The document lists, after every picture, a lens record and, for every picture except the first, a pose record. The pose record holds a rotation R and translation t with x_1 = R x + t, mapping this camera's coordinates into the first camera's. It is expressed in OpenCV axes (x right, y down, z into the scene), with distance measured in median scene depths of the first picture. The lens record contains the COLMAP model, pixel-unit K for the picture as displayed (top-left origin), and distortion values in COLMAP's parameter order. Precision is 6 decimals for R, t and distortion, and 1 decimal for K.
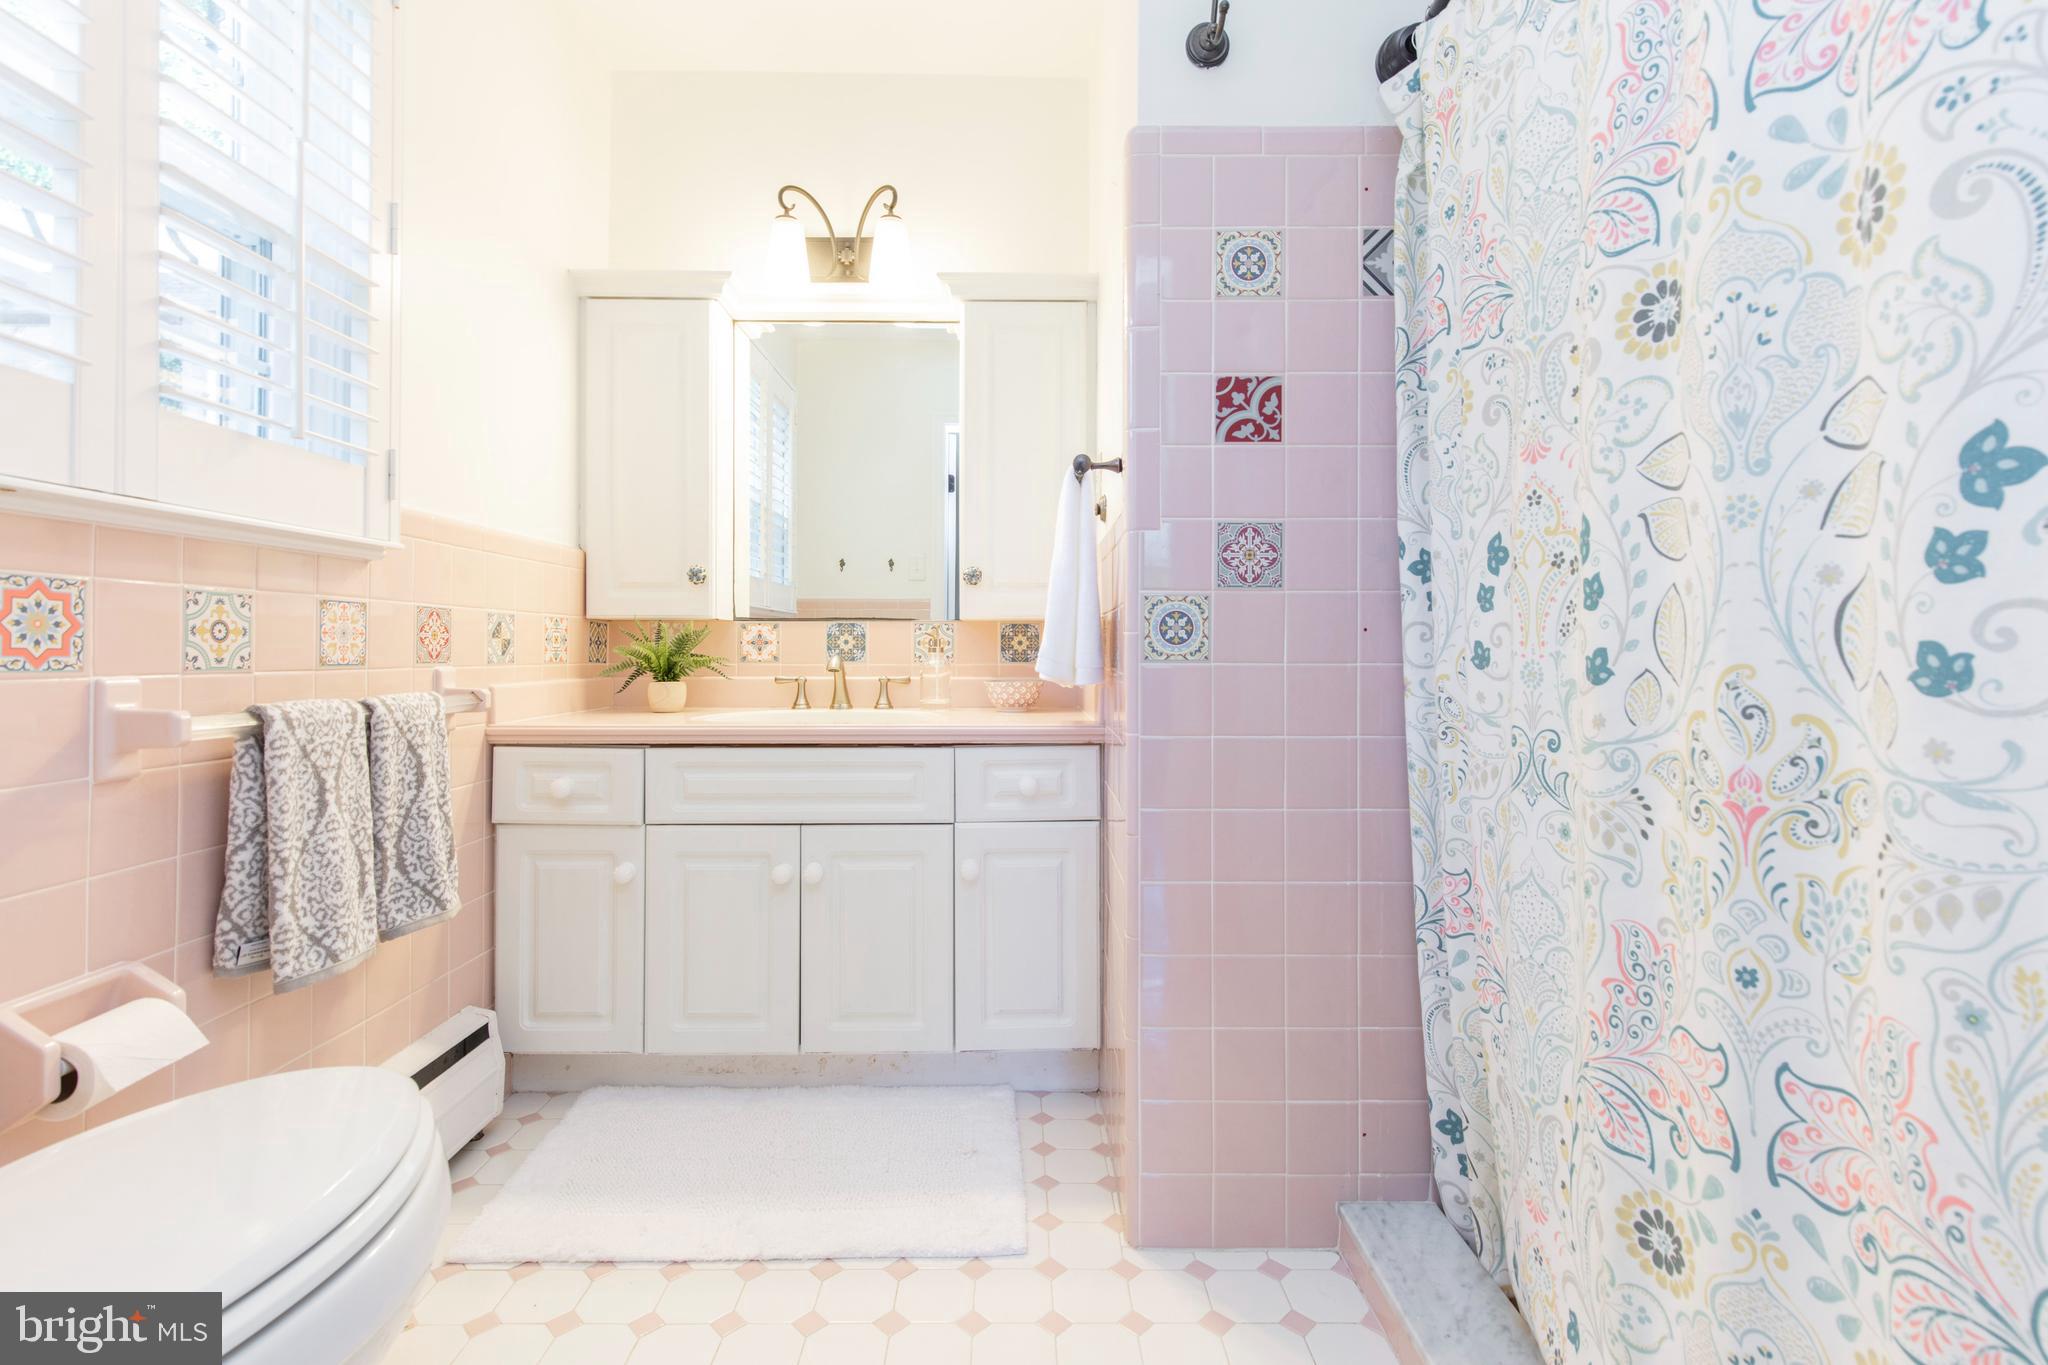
lens RADIAL K [[927.8, 0, 1007.1], [0, 927.8, 690.1], [0, 0, 1]] dist [0.012115, -0.000131]
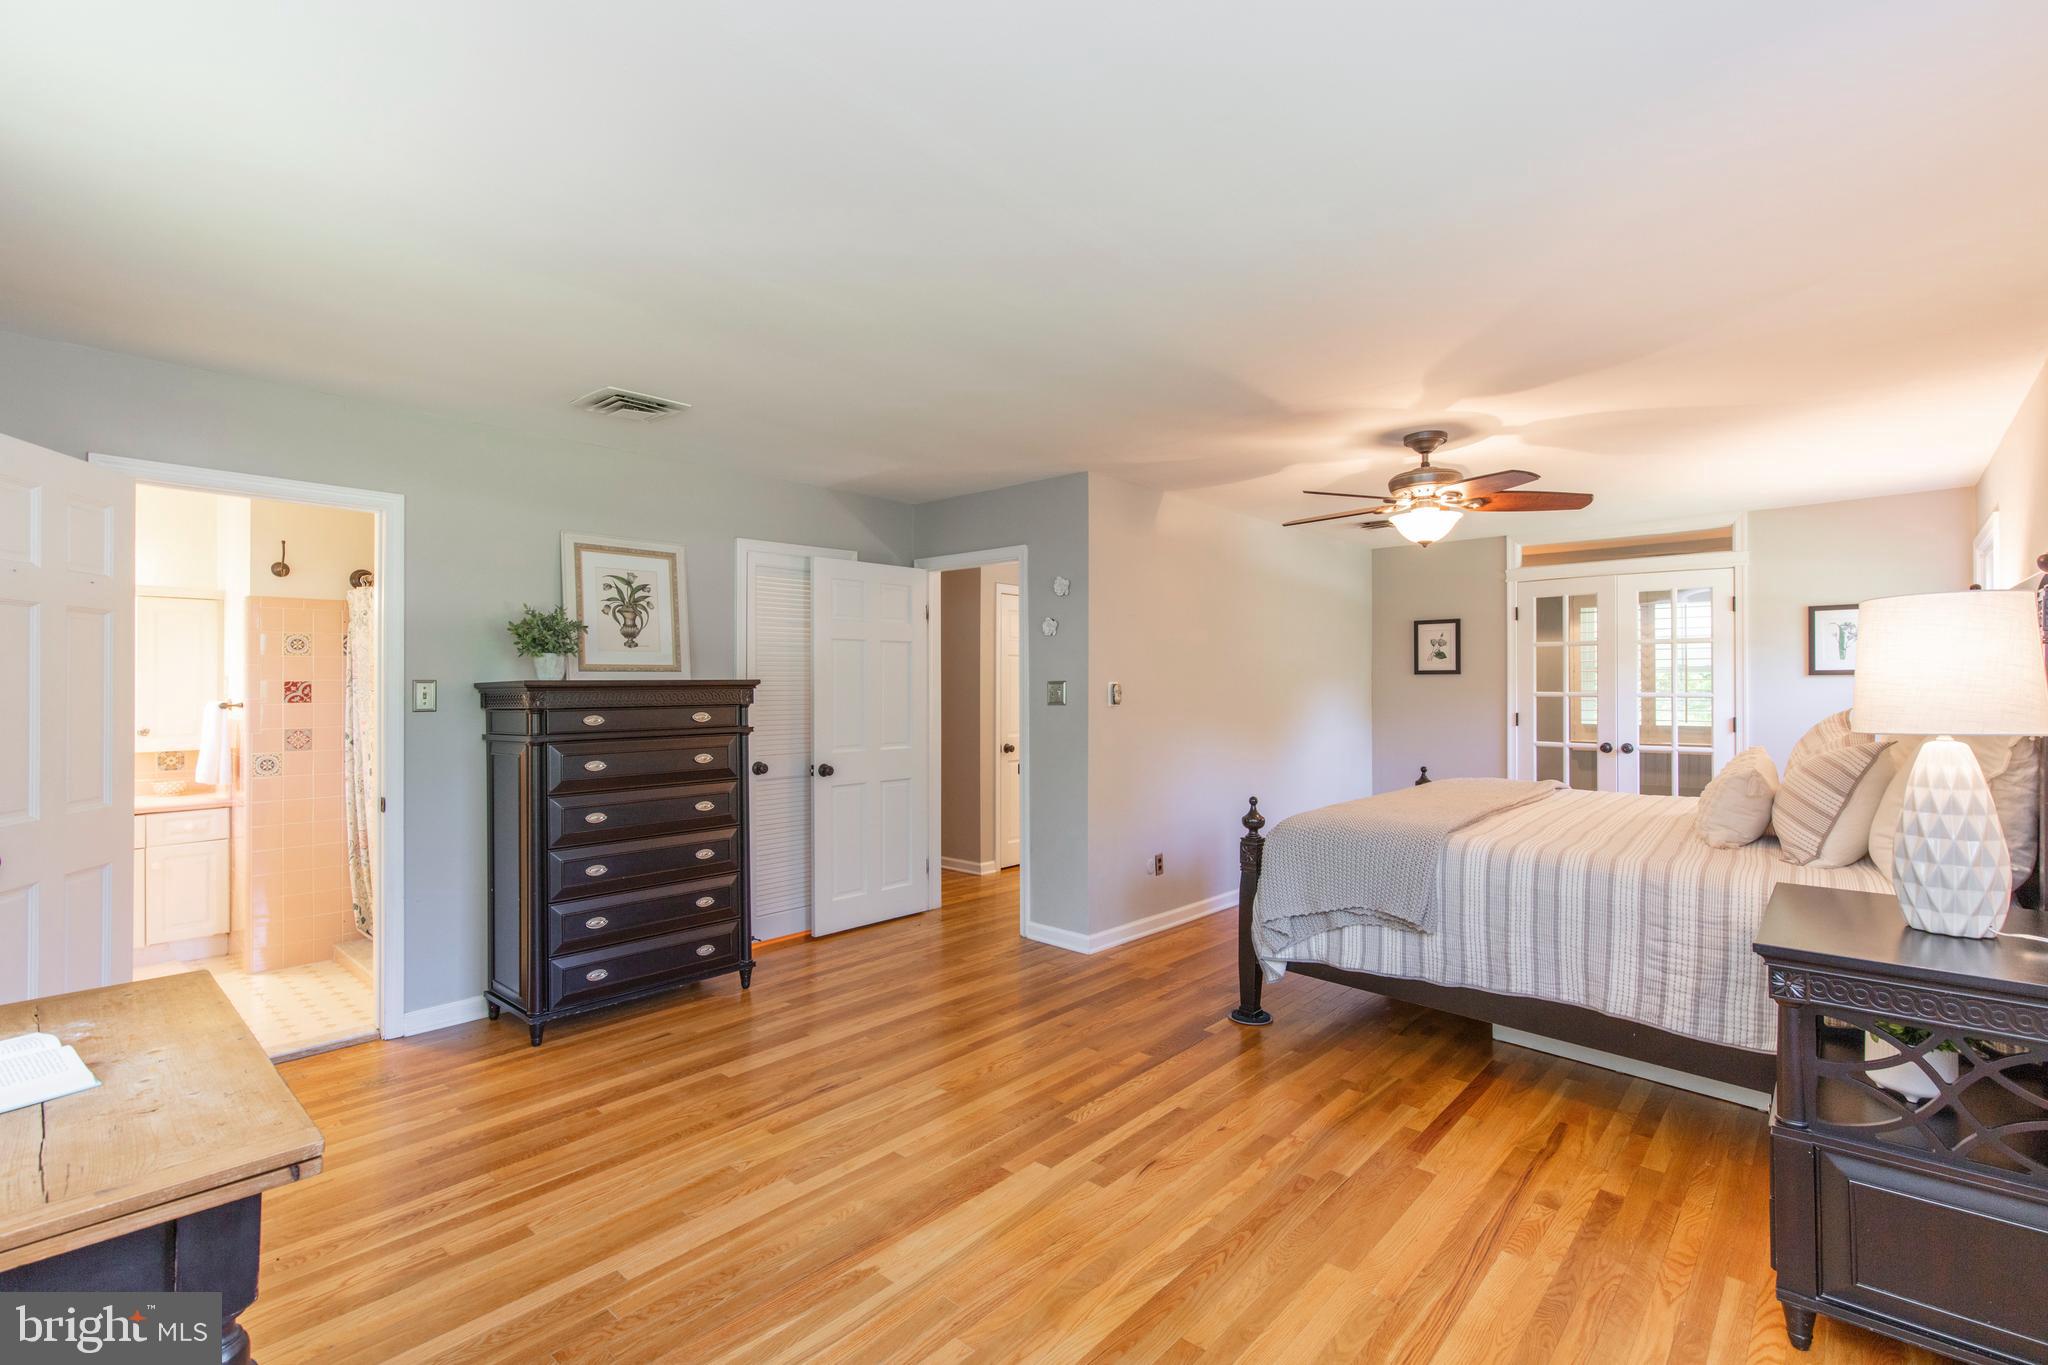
lens RADIAL K [[919.8, 0, 1040.0], [0, 919.8, 687.6], [0, 0, 1]] dist [0.001155, 0.000653]
pose [[0.655115, 0.005976, 0.755506, -0.365433], [0.032328, 0.998831, -0.035933, -0.108385], [-0.754837, 0.047965, 0.654156, -2.403654]]
